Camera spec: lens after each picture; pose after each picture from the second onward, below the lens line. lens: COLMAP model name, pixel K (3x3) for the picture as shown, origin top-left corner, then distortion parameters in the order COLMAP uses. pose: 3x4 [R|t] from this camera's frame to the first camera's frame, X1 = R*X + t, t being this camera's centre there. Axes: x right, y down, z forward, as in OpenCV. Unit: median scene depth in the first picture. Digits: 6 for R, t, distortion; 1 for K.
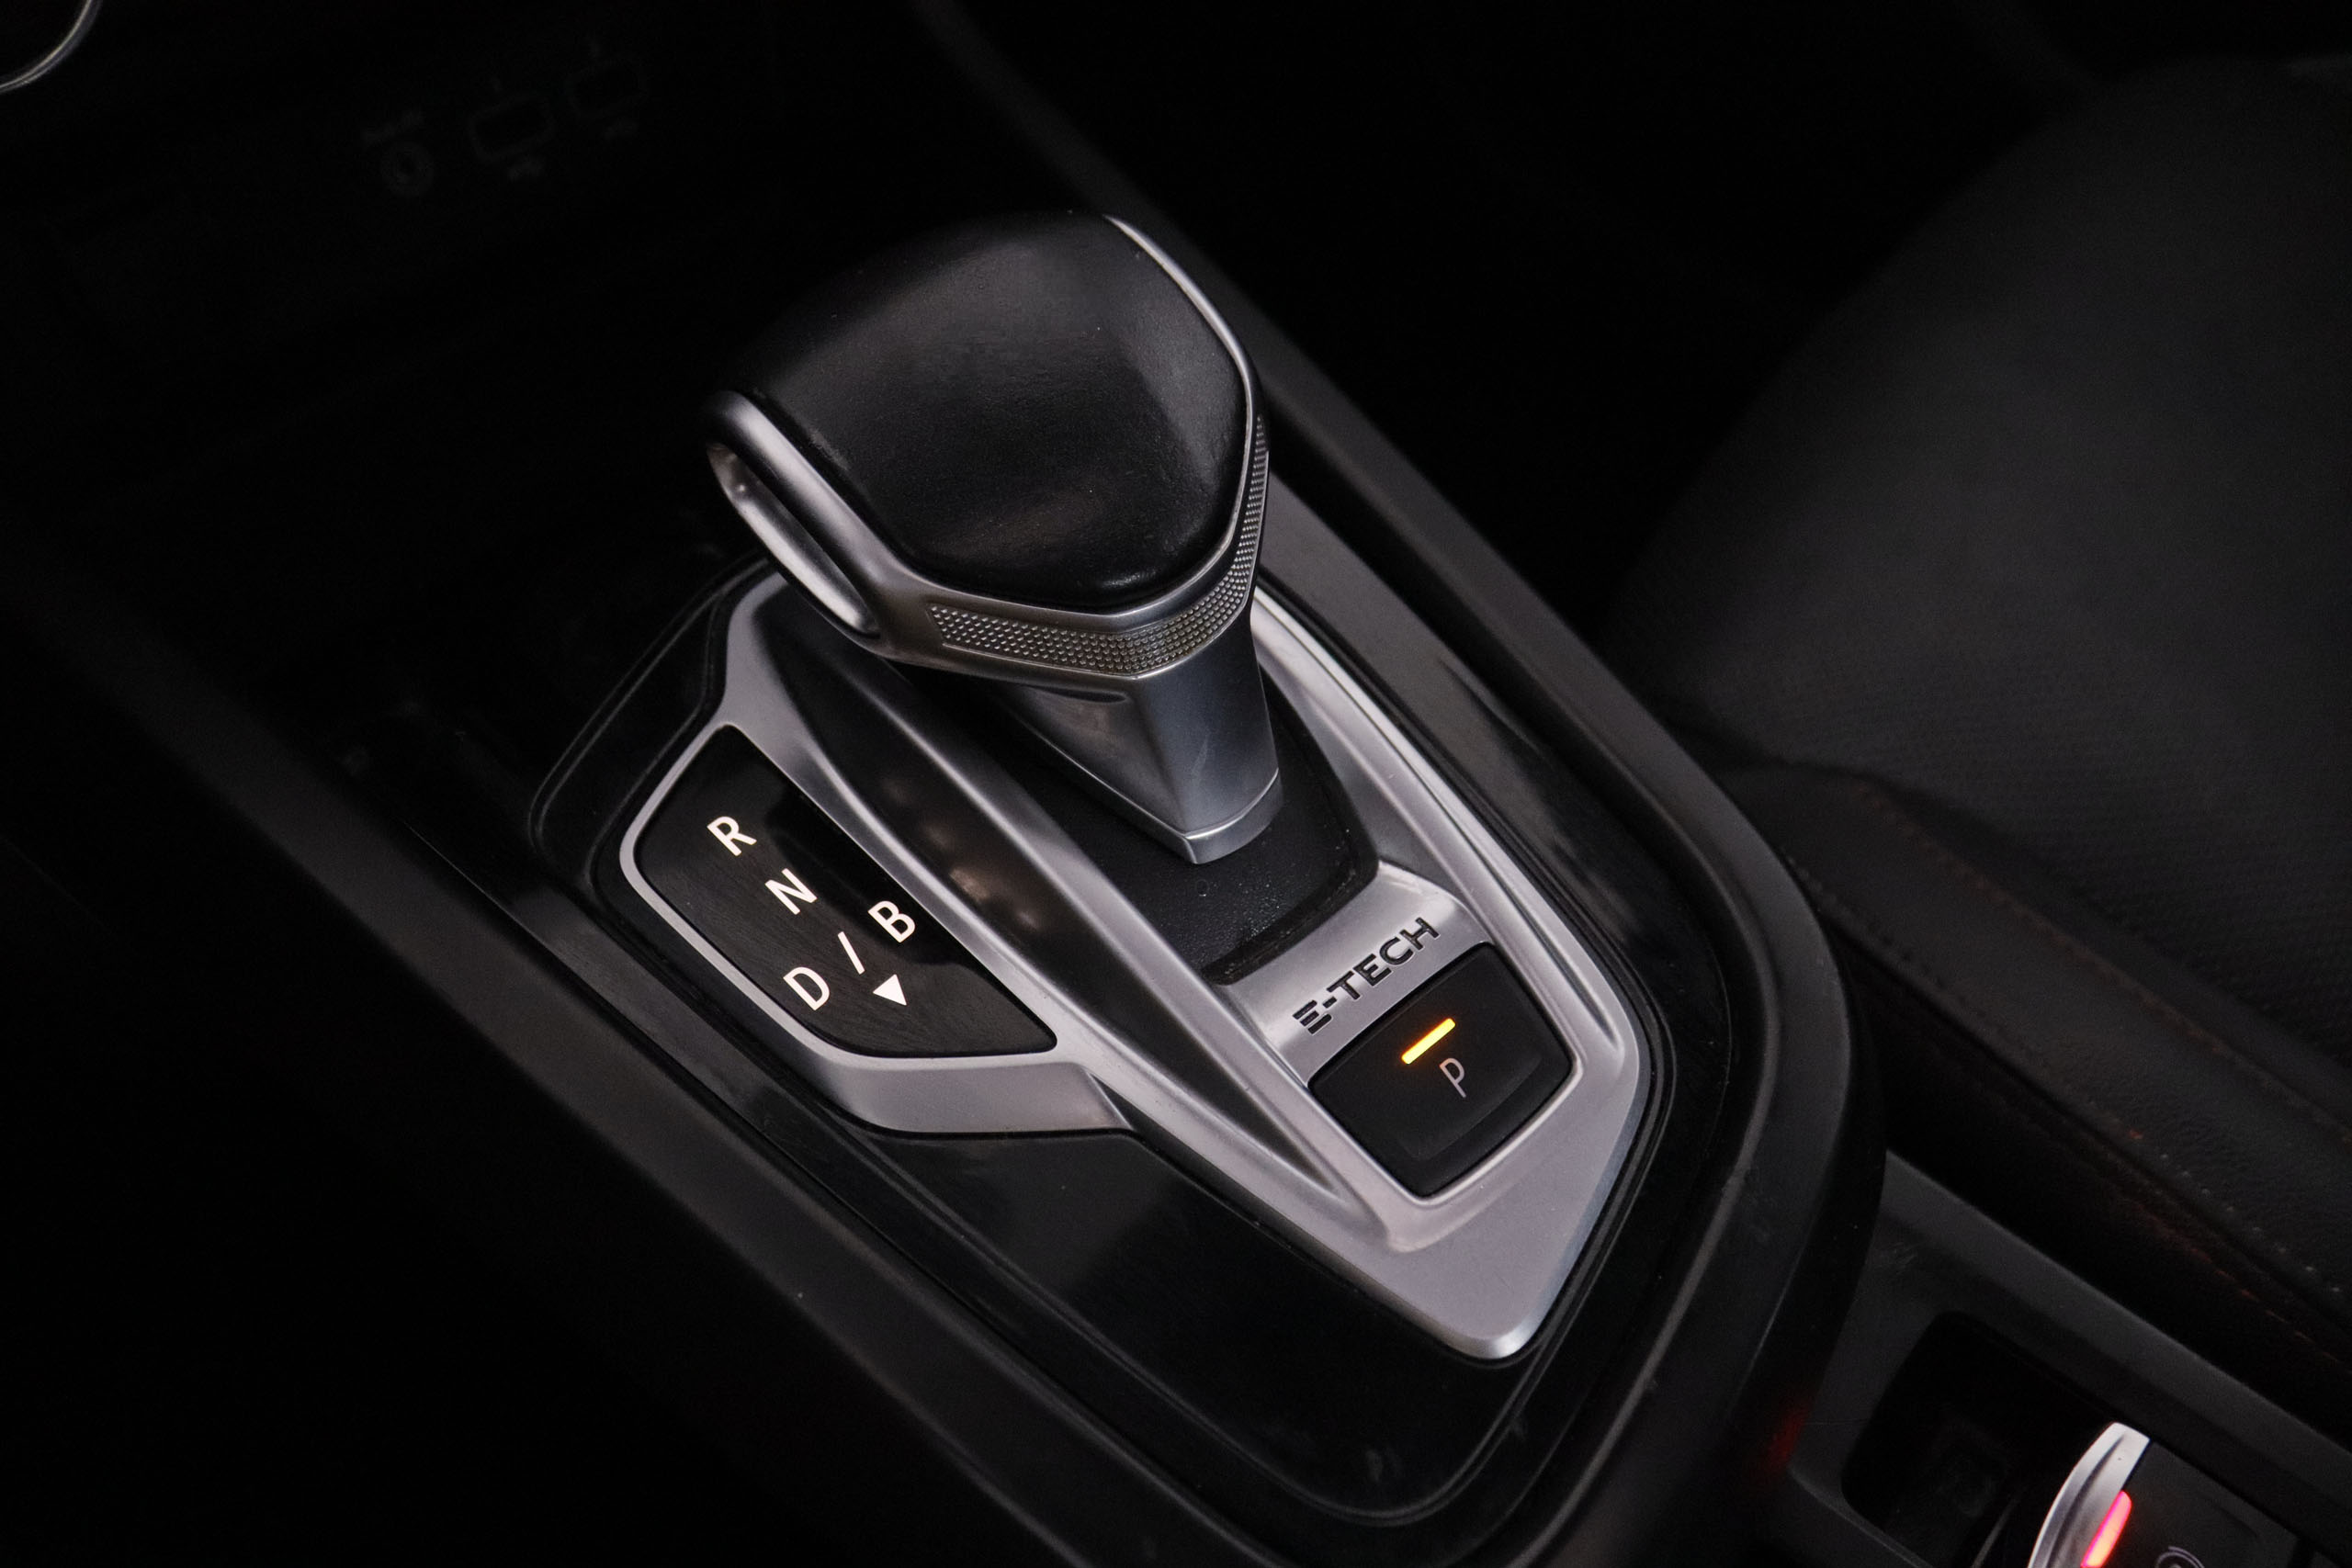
lens RADIAL K [[1920.6, 0, 1176.0], [0, 1920.6, 784.0], [0, 0, 1]] dist [-0.167024, 0.092943]
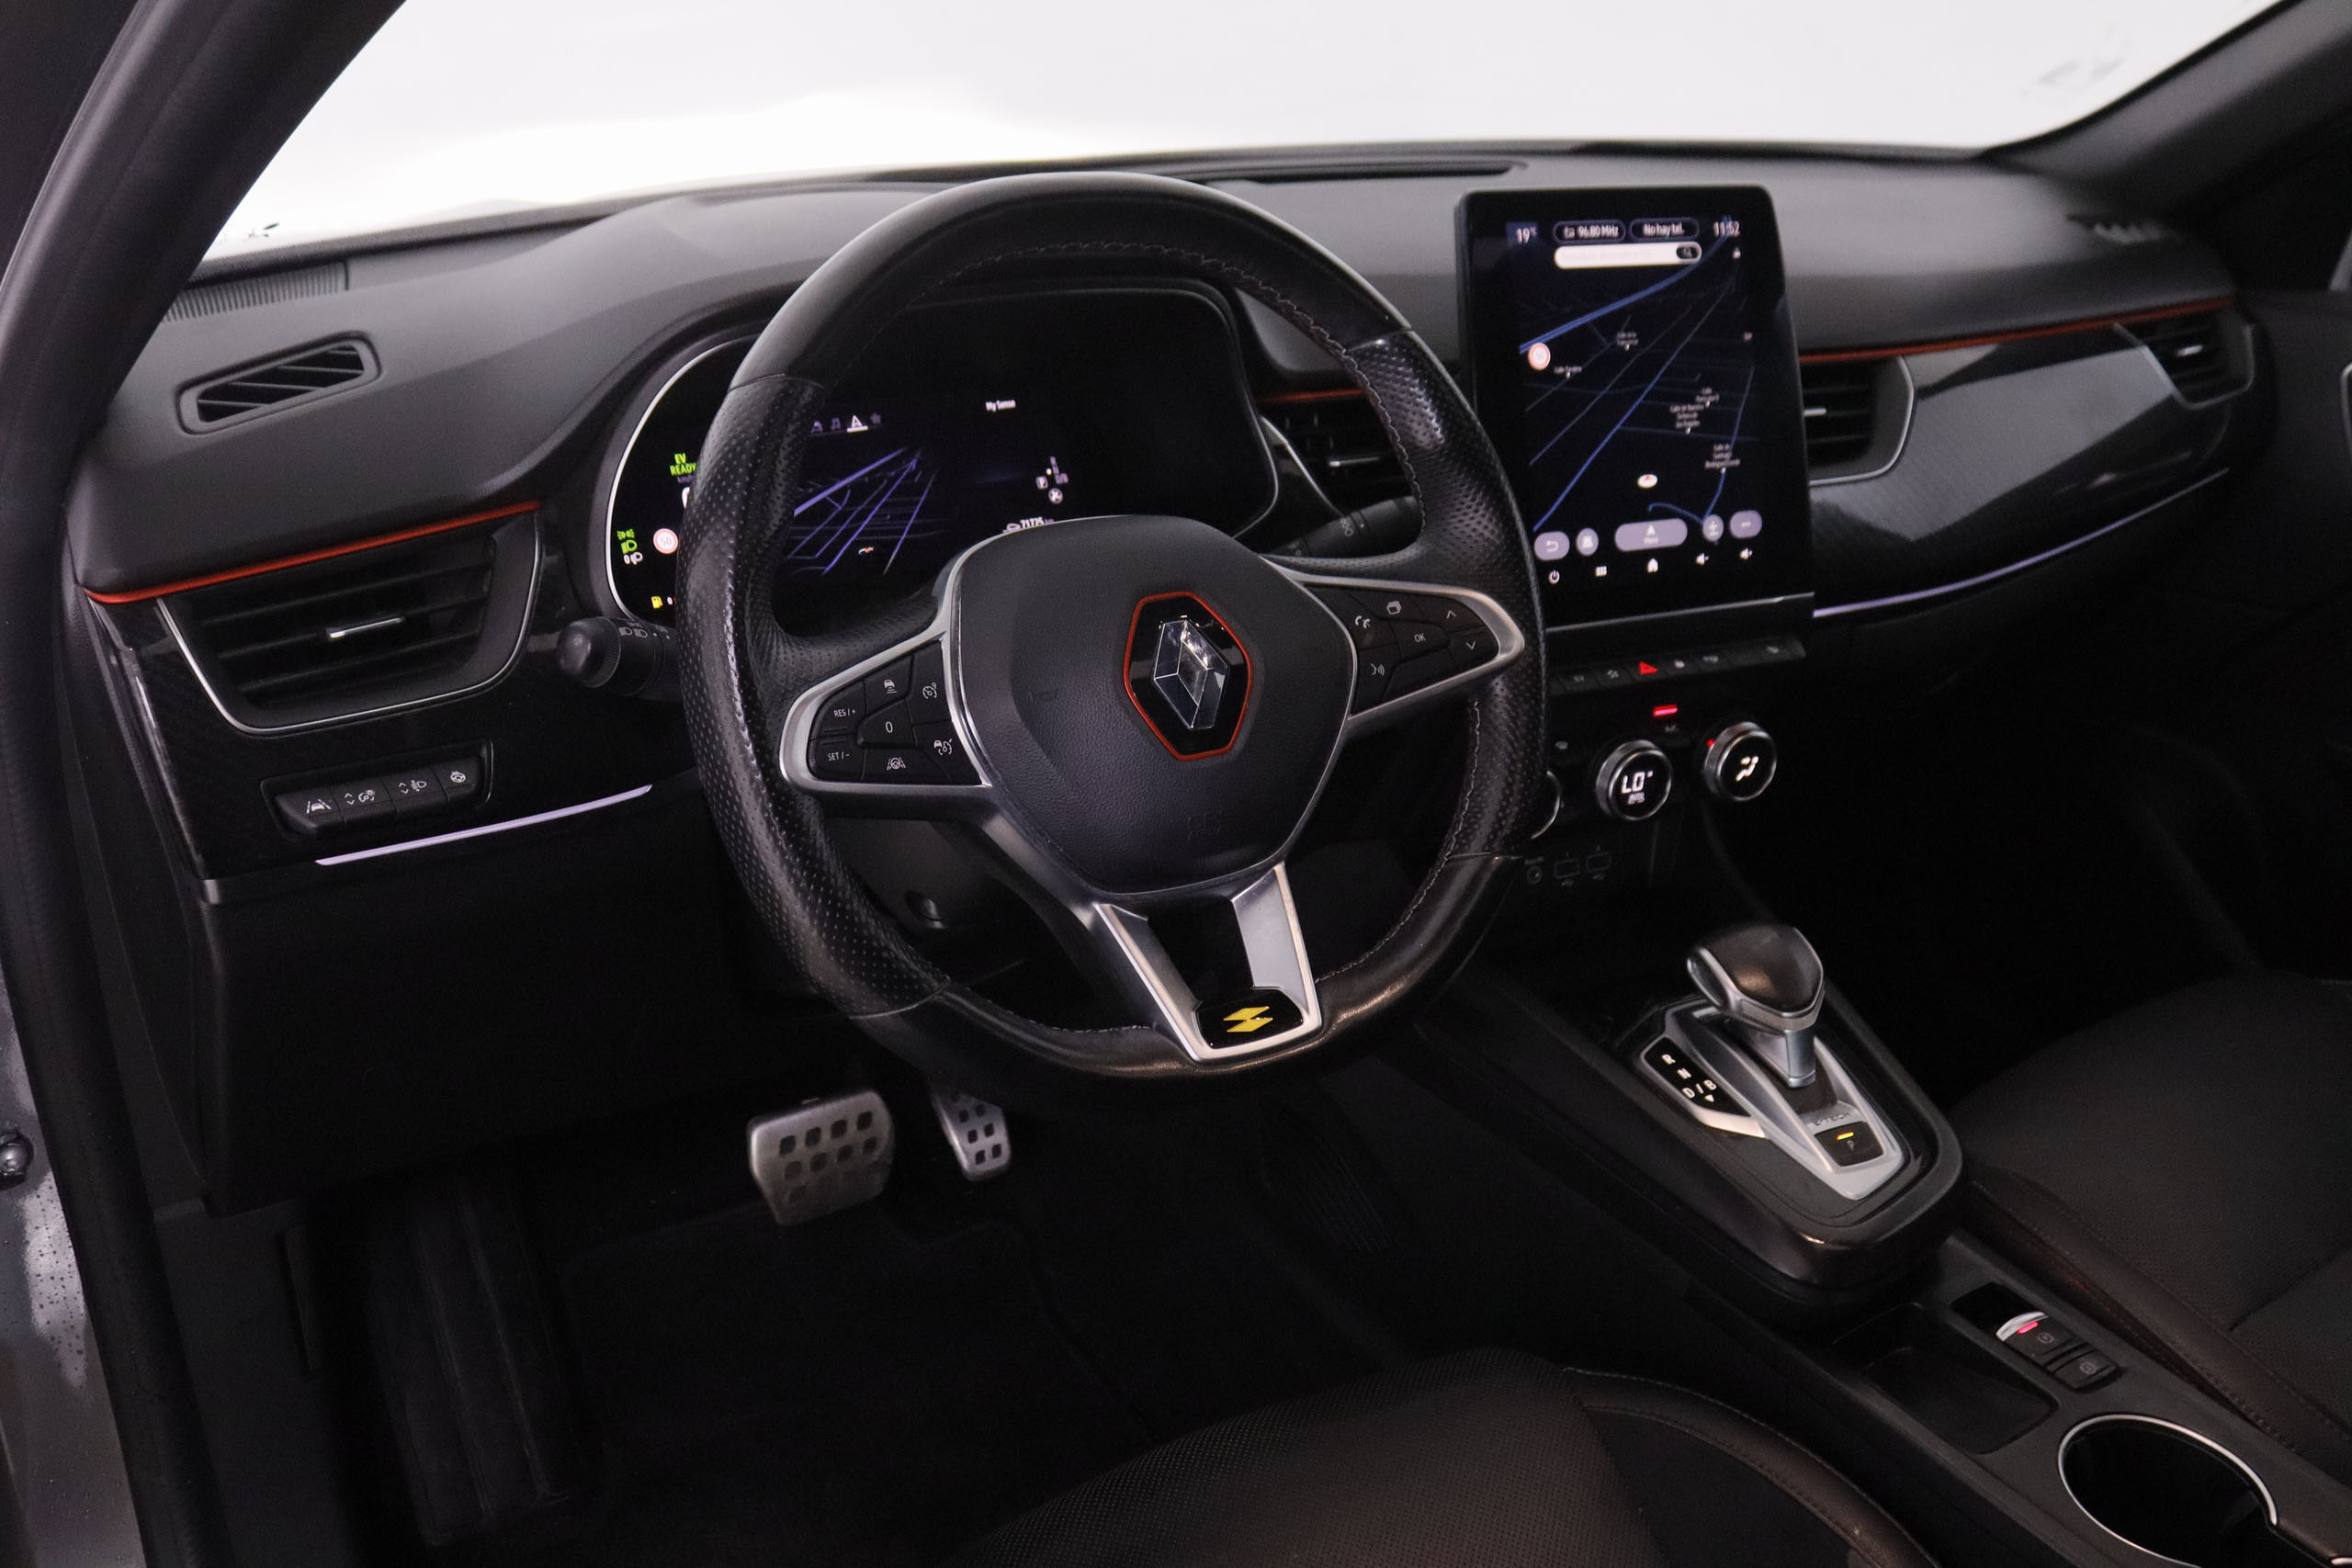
lens RADIAL K [[2103.0, 0, 1176.0], [0, 2103.0, 784.0], [0, 0, 1]] dist [-0.137177, 0.000348]
pose [[0.954819, 0.168657, -0.244695, -0.252900], [-0.251061, 0.898349, -0.360468, 1.302774], [0.159026, 0.405615, 0.900104, -3.179651]]
